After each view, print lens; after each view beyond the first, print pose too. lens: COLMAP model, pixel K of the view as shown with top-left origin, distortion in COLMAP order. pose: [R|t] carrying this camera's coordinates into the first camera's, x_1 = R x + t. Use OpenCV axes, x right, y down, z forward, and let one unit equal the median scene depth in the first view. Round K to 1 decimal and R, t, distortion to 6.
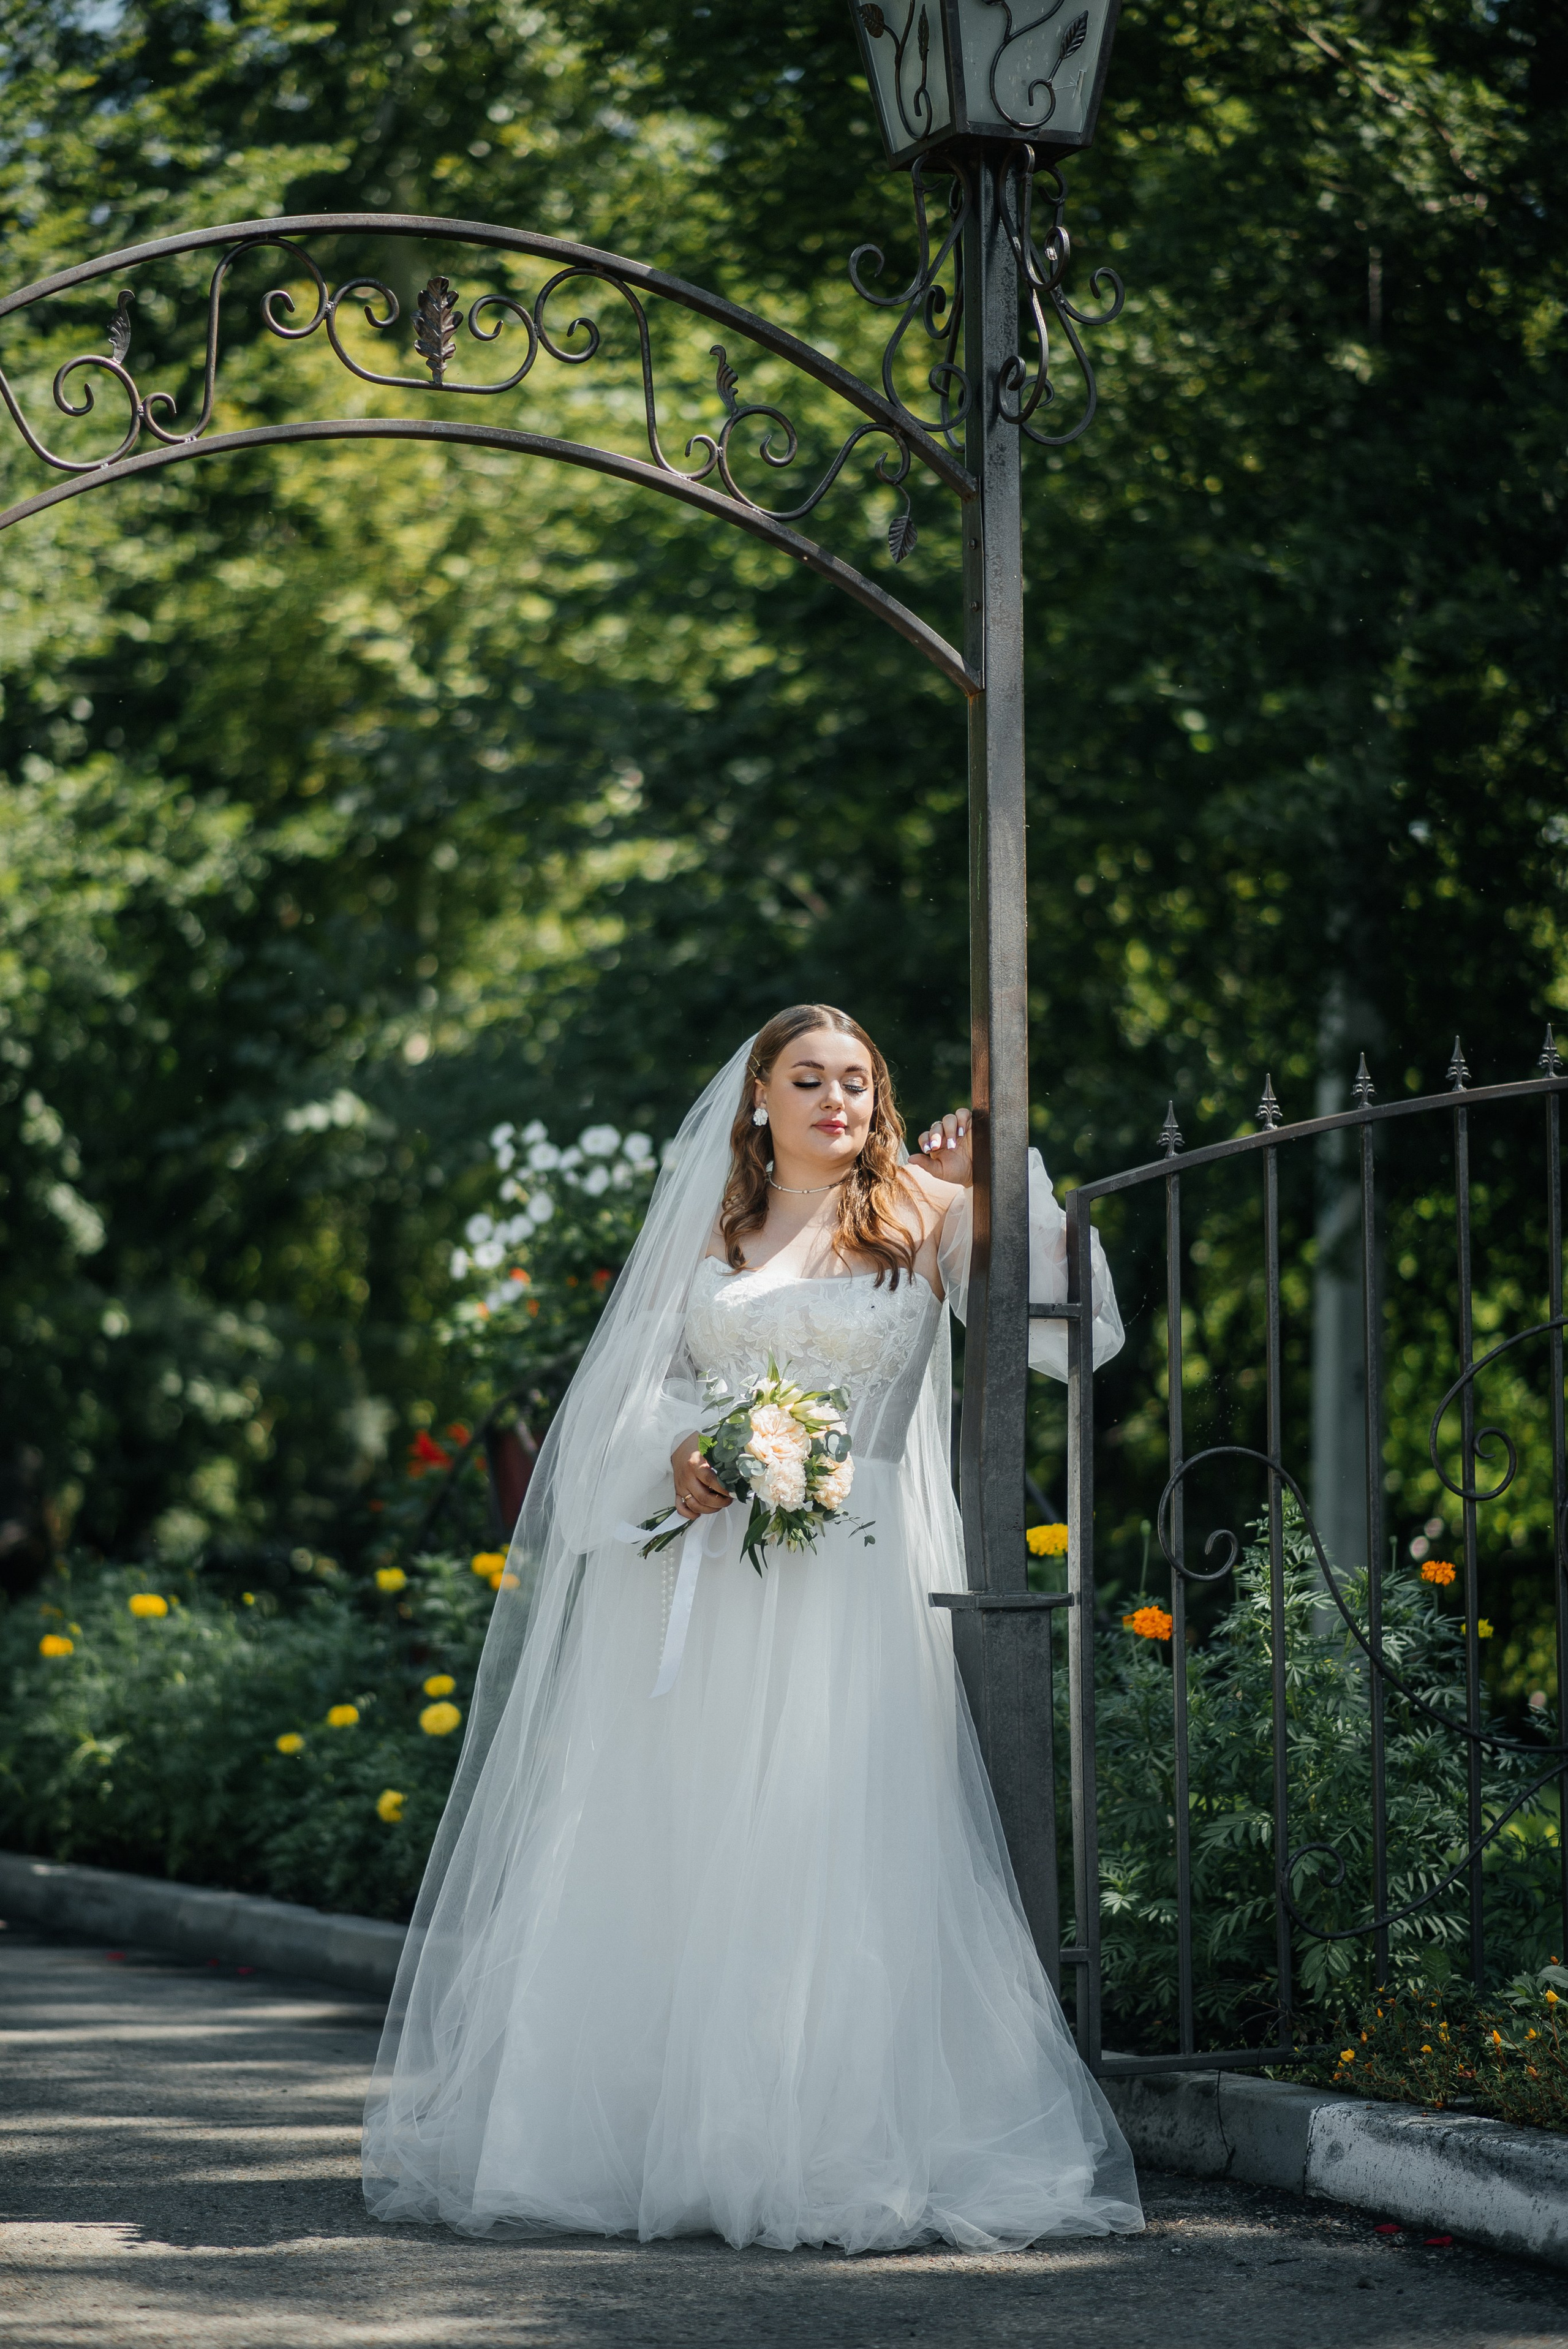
lens RADIAL K [[5571.6, 0, 781.3], [0, 5571.6, 1167.4], [0, 0, 1]] dist [0.049077, 0.000000]
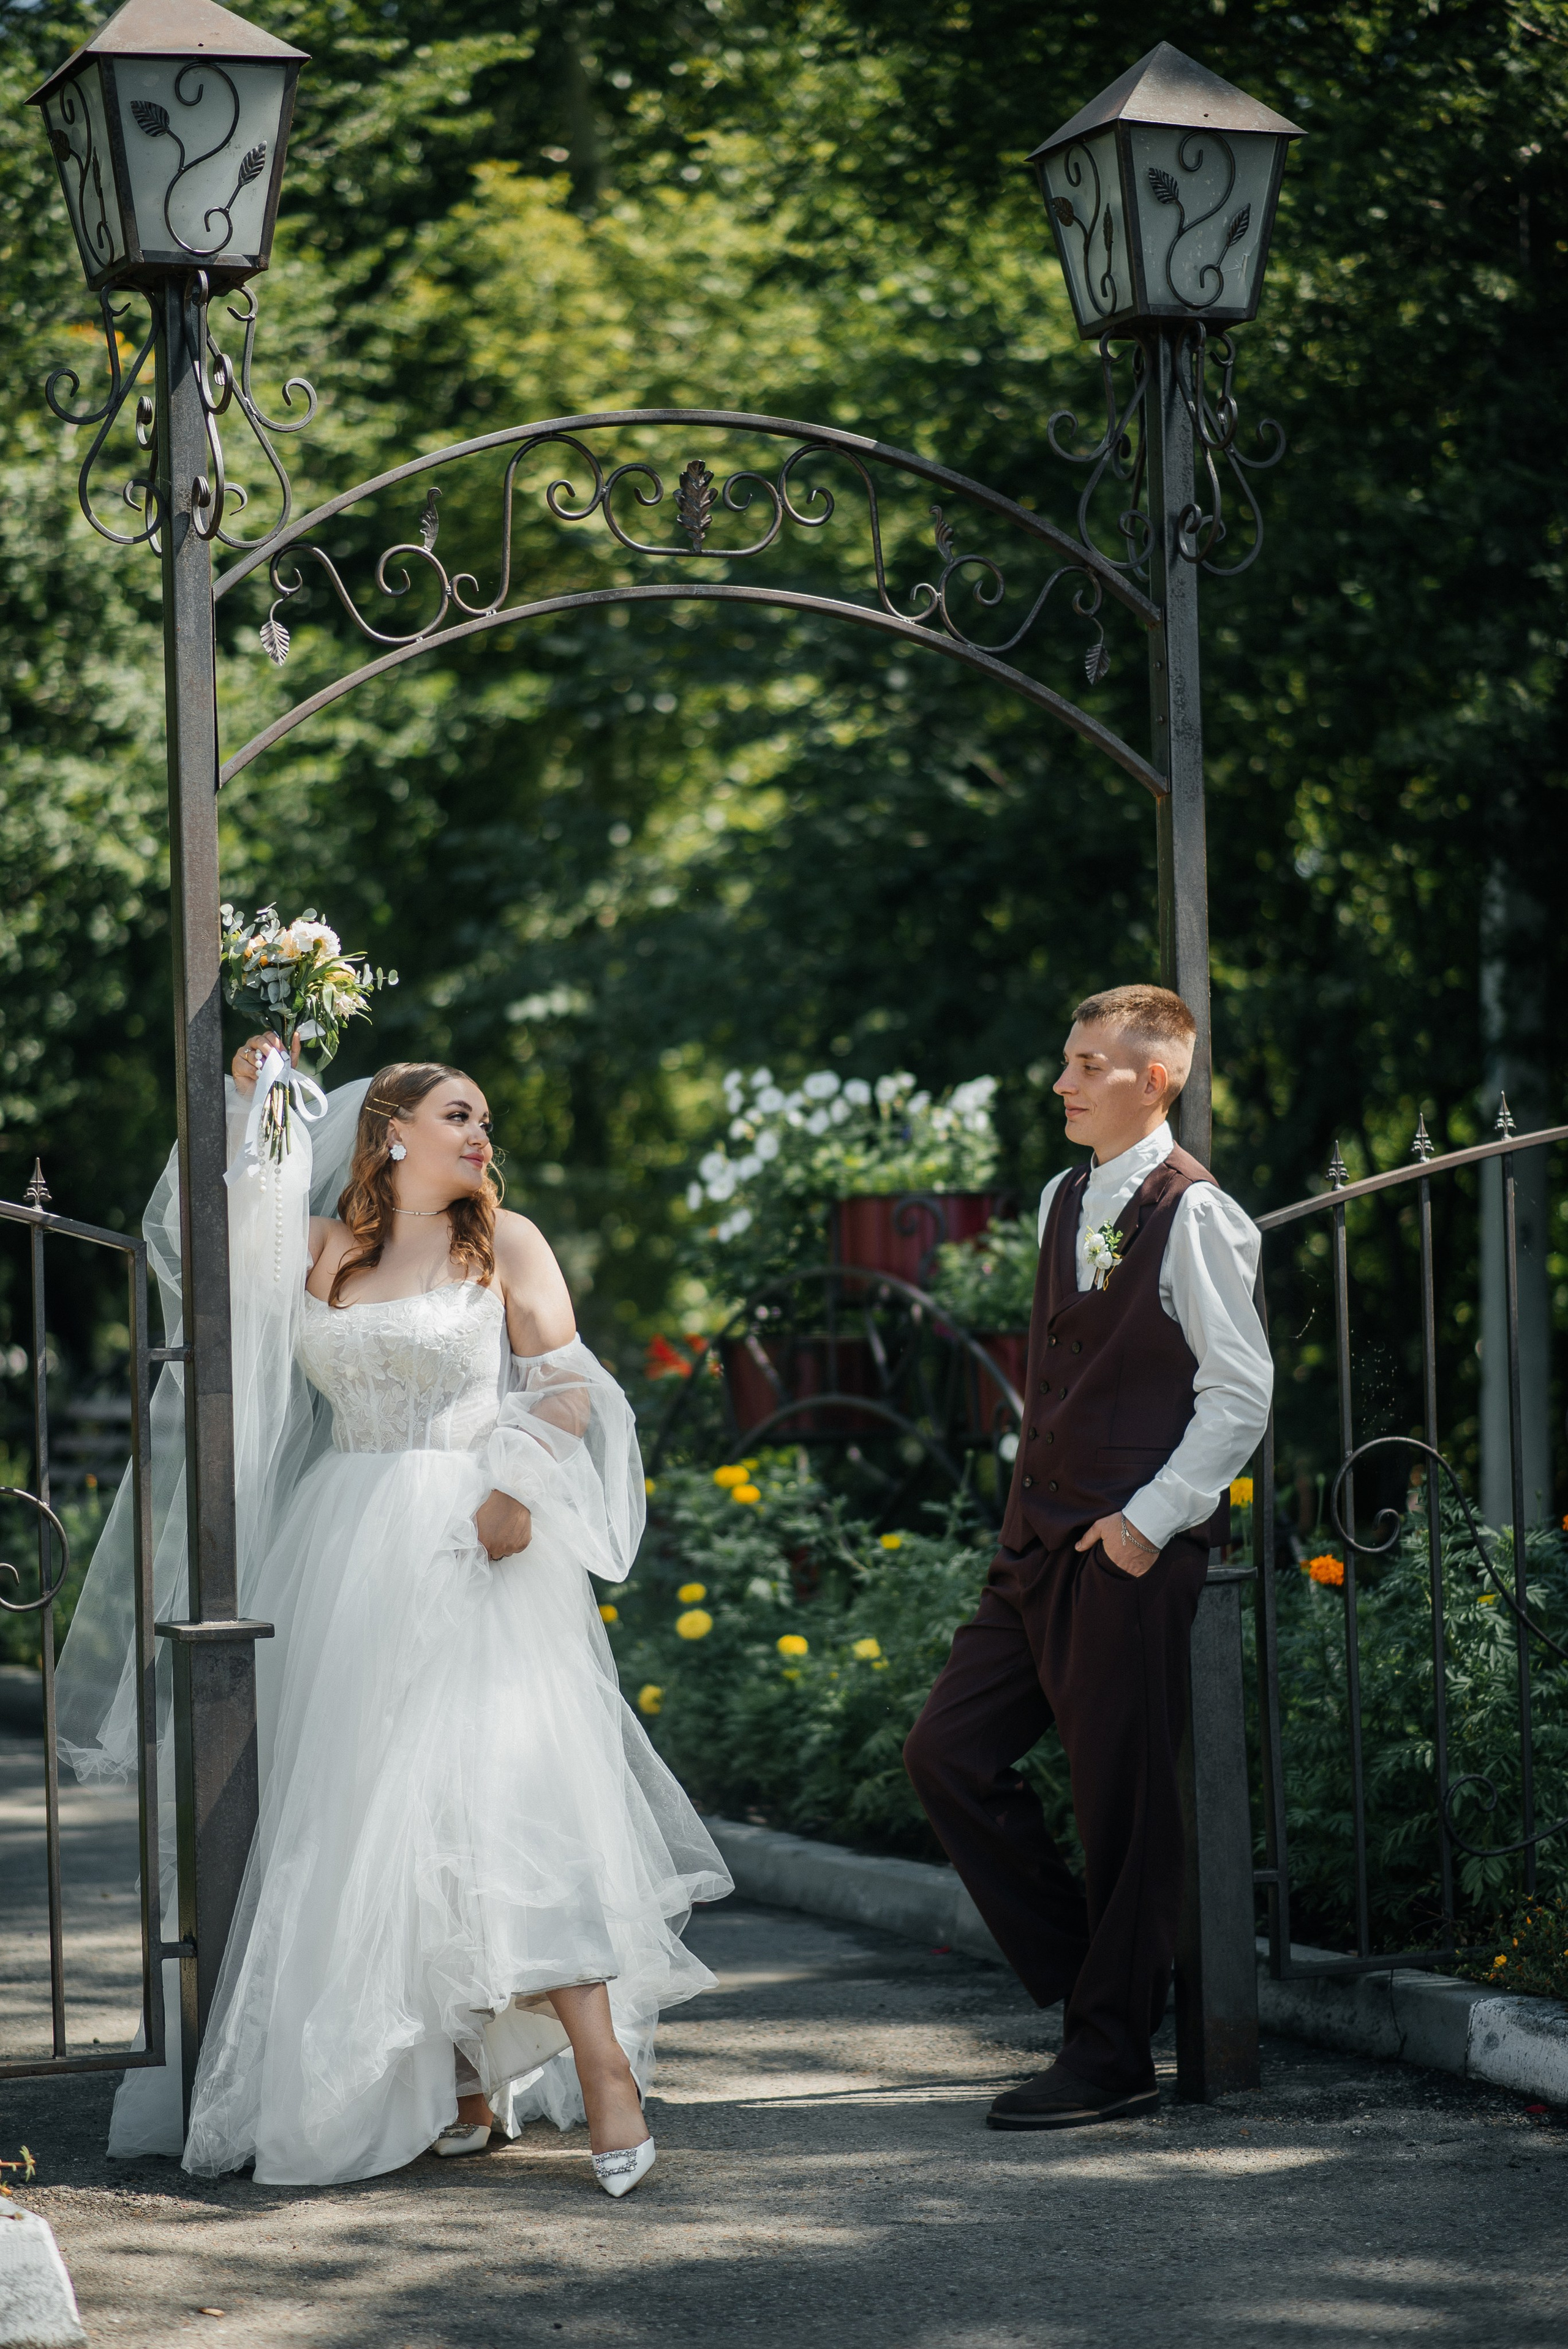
lens RADIAL K [[5571.6, 0, 778.4], [0, 5571.6, 1169.2], [0, 0, 1]] dist [0.049077, 0.000000]
pose [[0.999306, -0.018441, -0.032369, -0.005762], [0.019823, 0.998882, 0.042911, -0.037642], [0.031541, -0.043523, 0.998554, -0.105985]]
